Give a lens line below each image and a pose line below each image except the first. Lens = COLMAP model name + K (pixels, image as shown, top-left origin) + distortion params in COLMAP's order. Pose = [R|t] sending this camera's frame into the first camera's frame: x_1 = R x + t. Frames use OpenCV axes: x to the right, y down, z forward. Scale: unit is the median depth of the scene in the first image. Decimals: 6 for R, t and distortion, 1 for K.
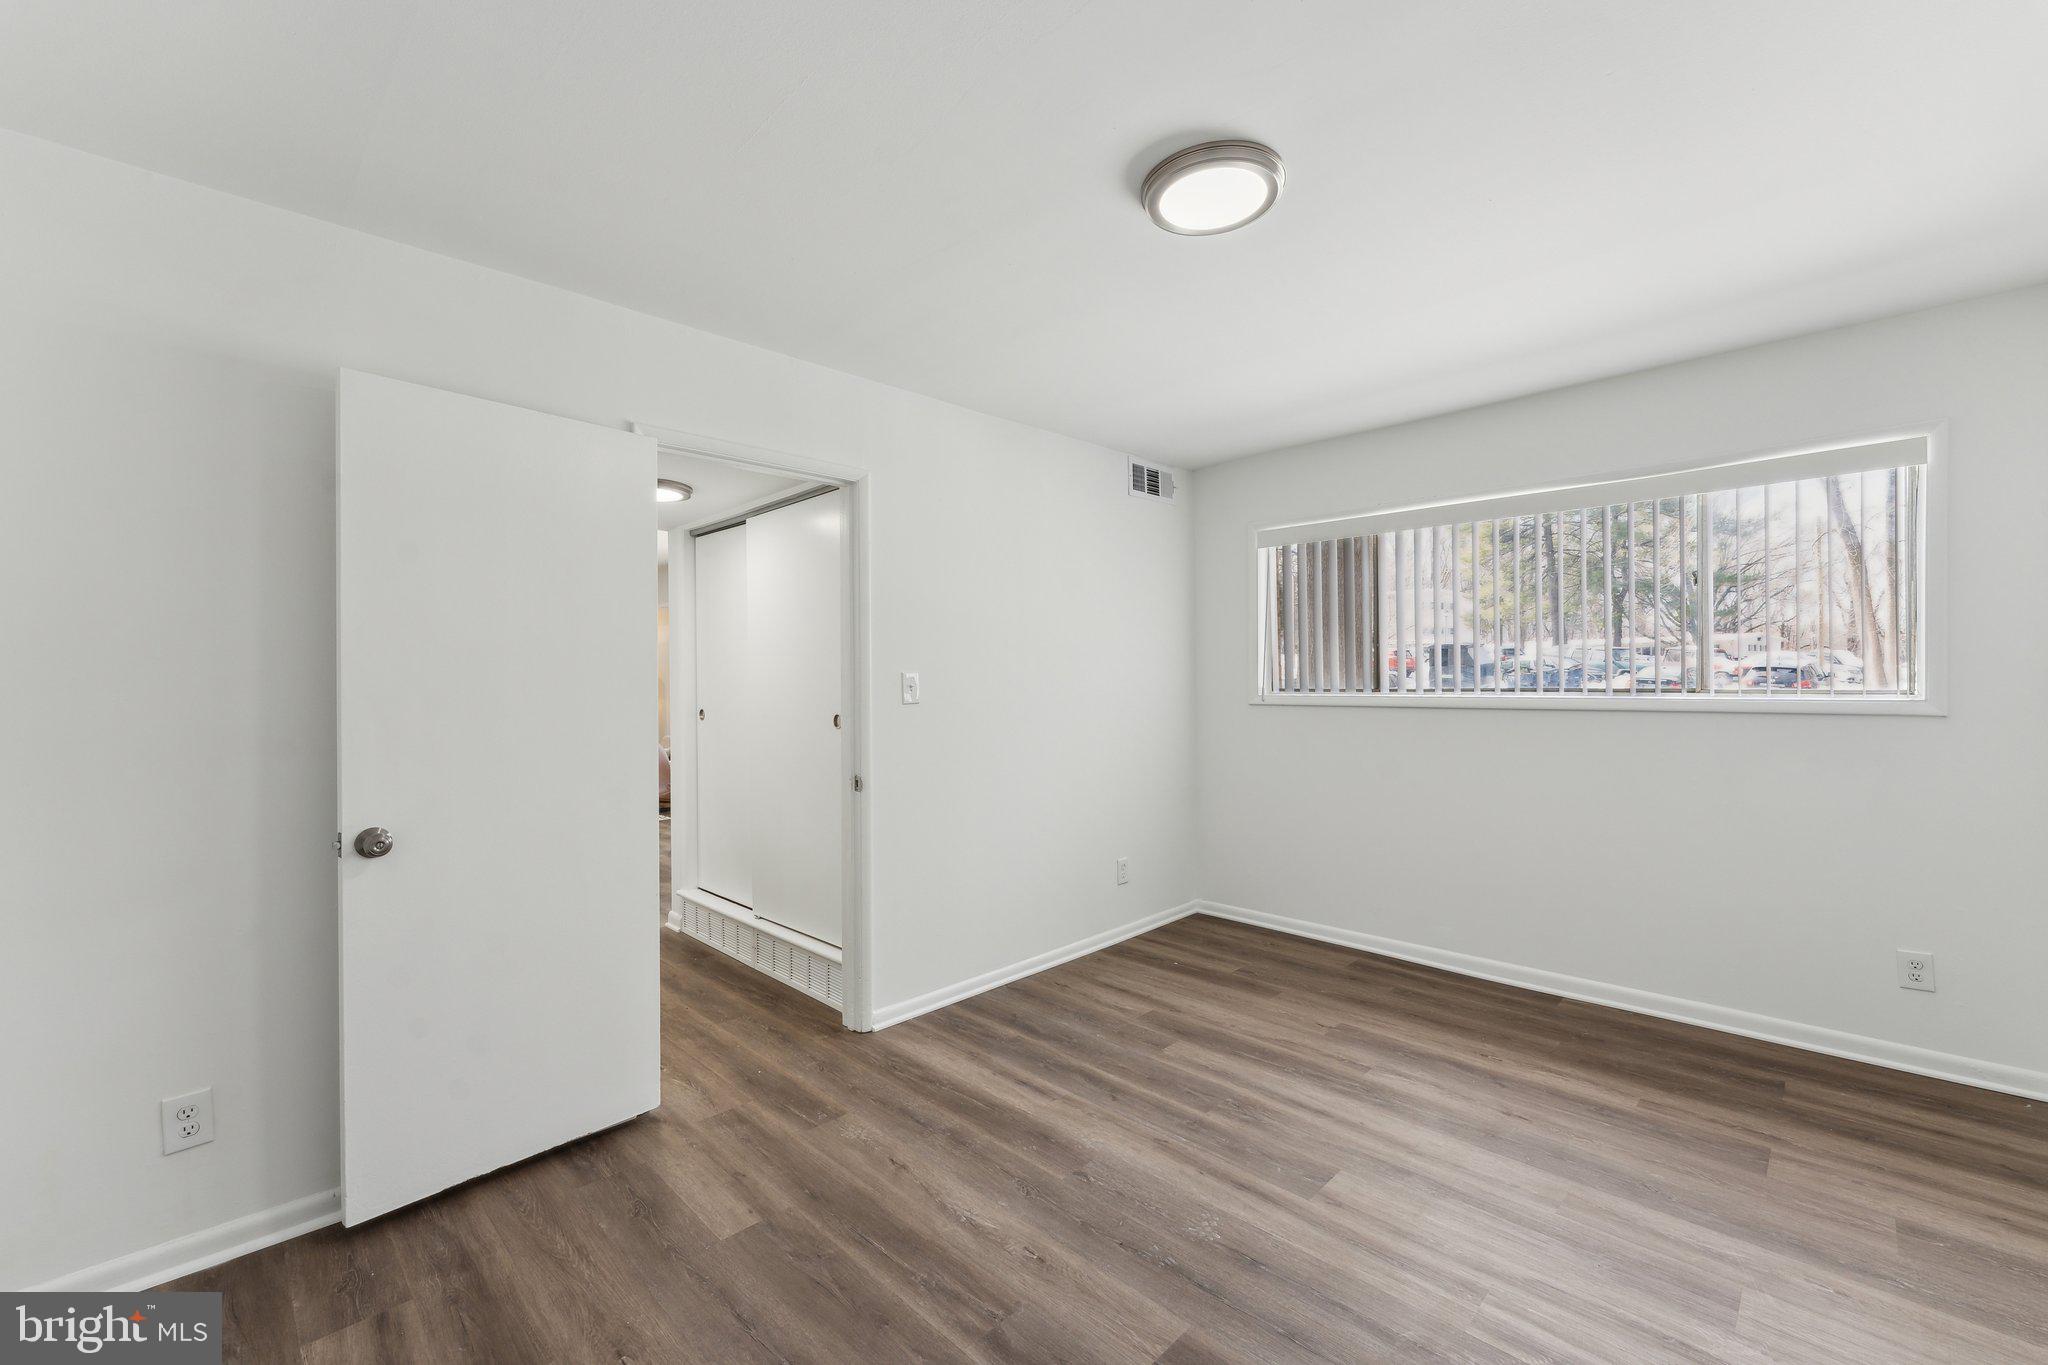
lens RADIAL K [[832.4, 0, 1031.3], [0, 832.4, 679.7], [0, 0, 1]] dist [-0.004479, 0.000501]
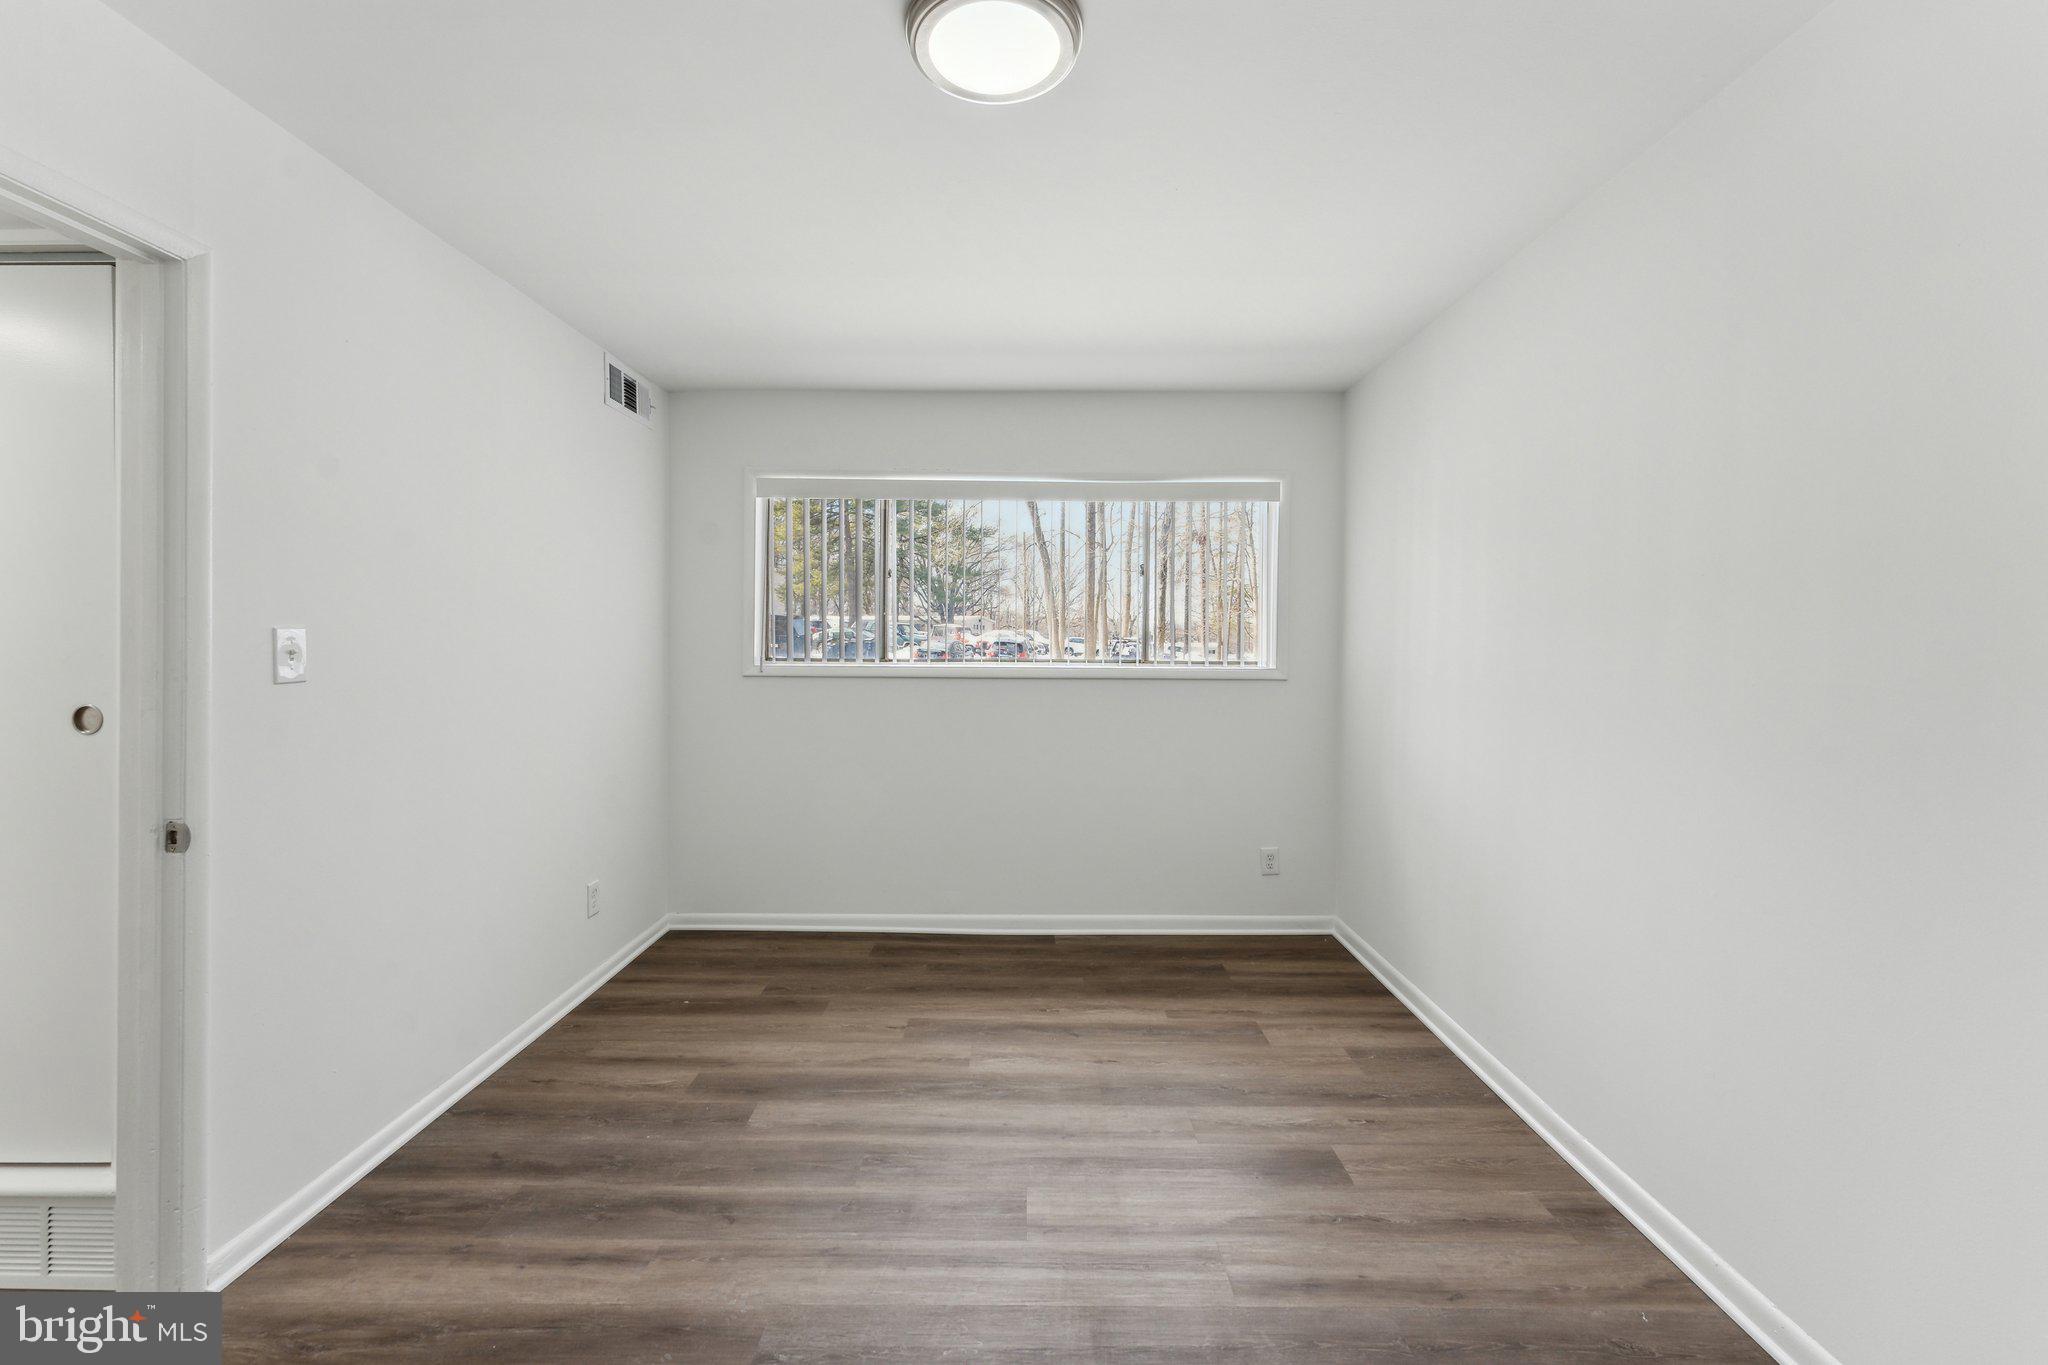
lens RADIAL K [[832.4, 0, 1024.9], [0, 832.4, 650.7], [0, 0, 1]] dist [-0.004479, 0.000501]
pose [[0.708936, 0.010550, 0.705193, -0.224406], [-0.013568, 0.999907, -0.001320, 0.000689], [-0.705142, -0.008632, 0.709014, 0.288711]]
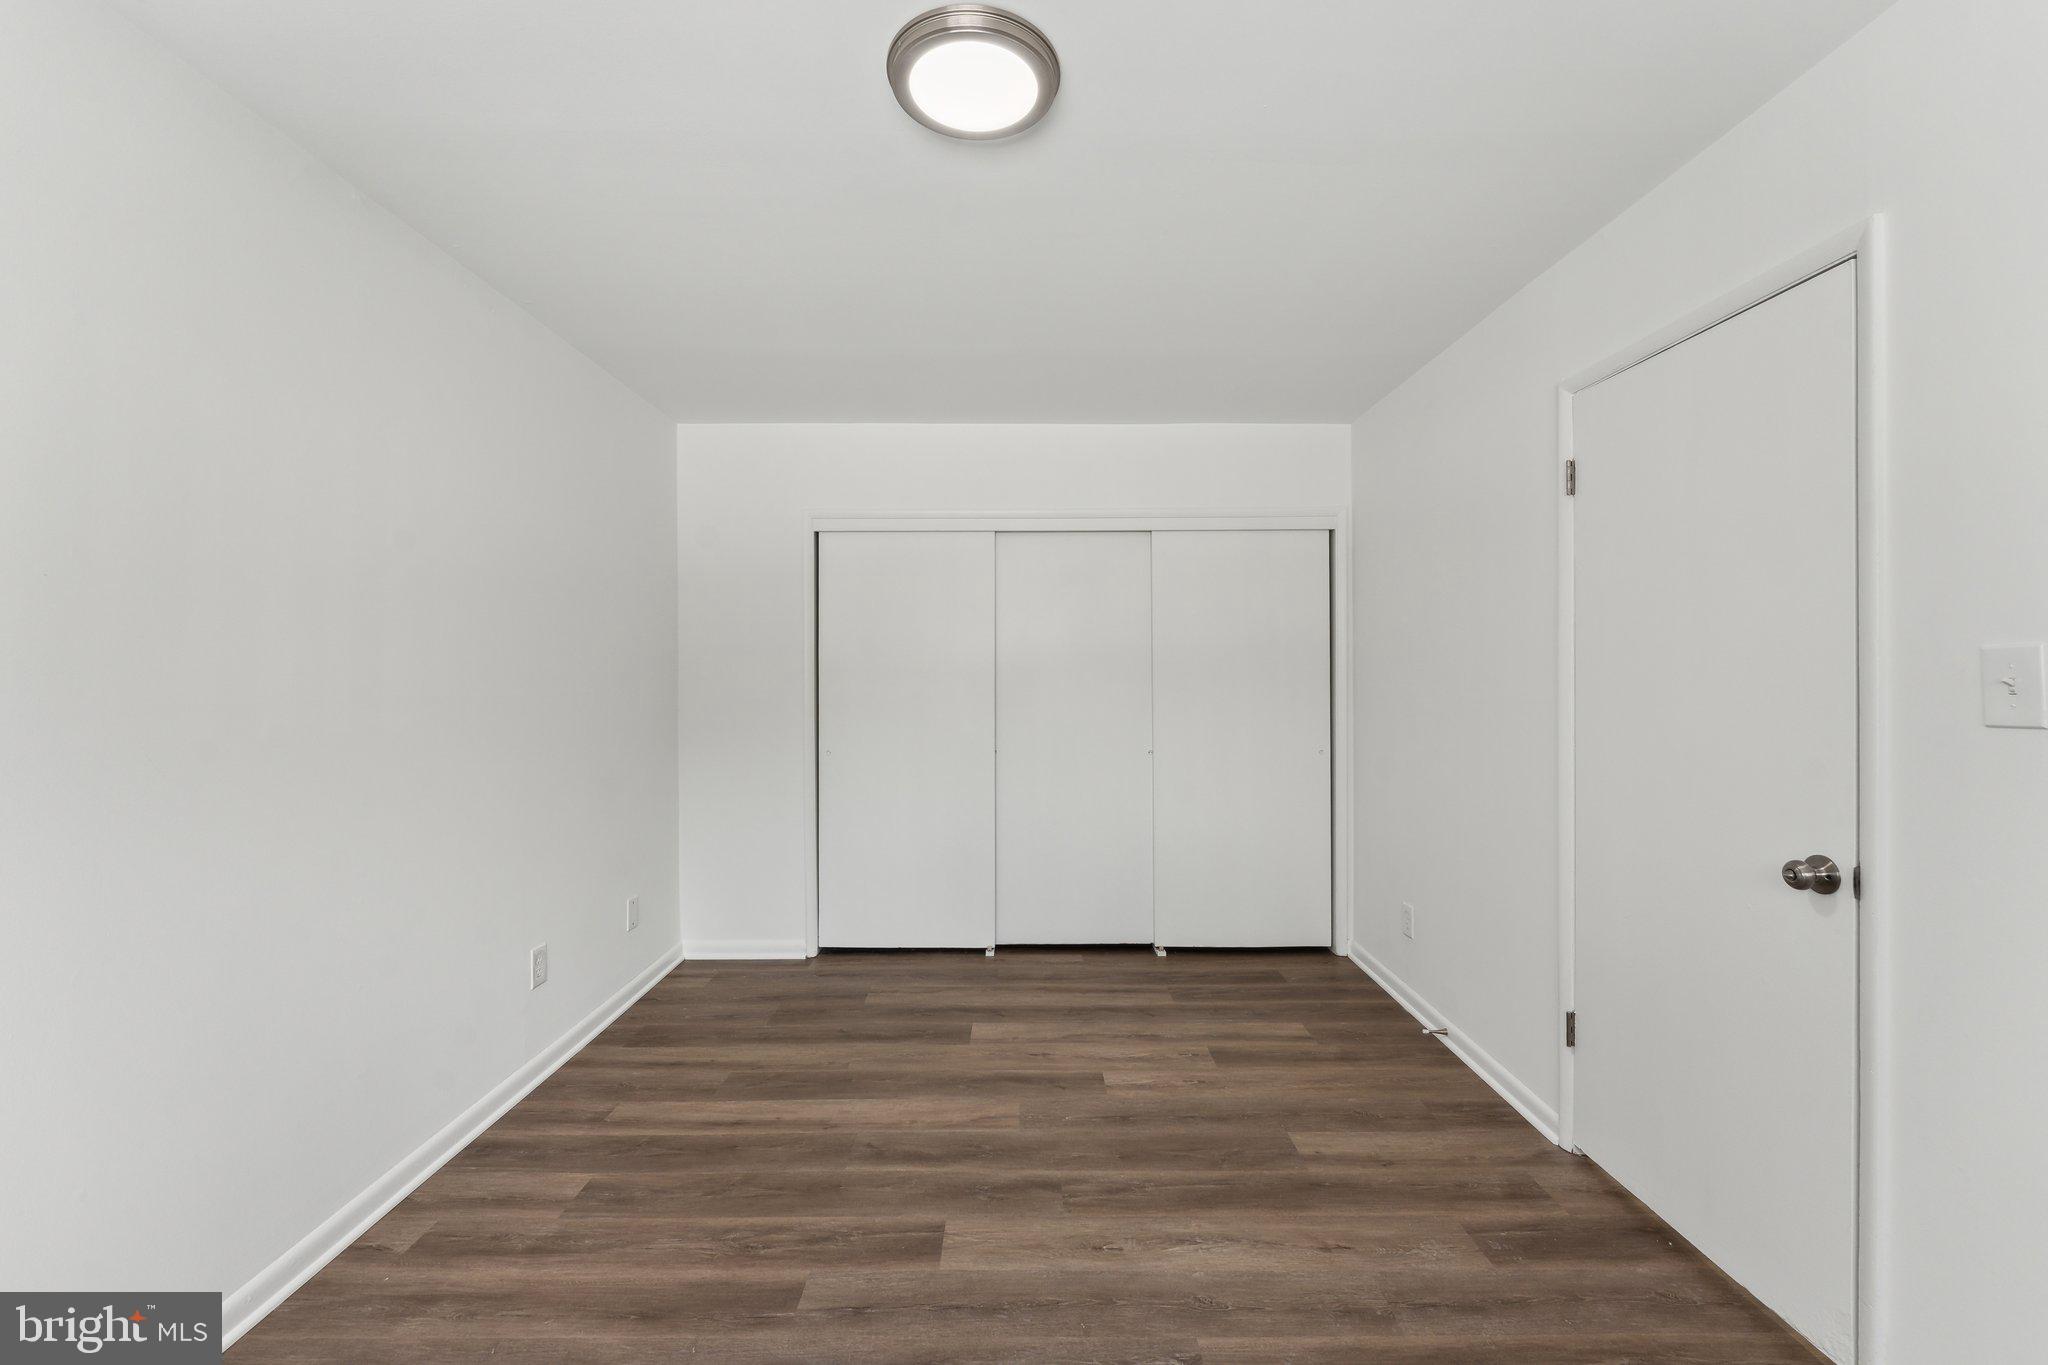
lens RADIAL K [[832.4, 0, 1024.1], [0, 832.4, 684.3], [0, 0, 1]] dist [-0.004479, 0.000501]
pose [[-0.709182, 0.017893, -0.704798, 0.528233], [0.009678, 0.999831, 0.015645, -0.002485], [0.704959, 0.004275, -0.709235, 1.125412]]
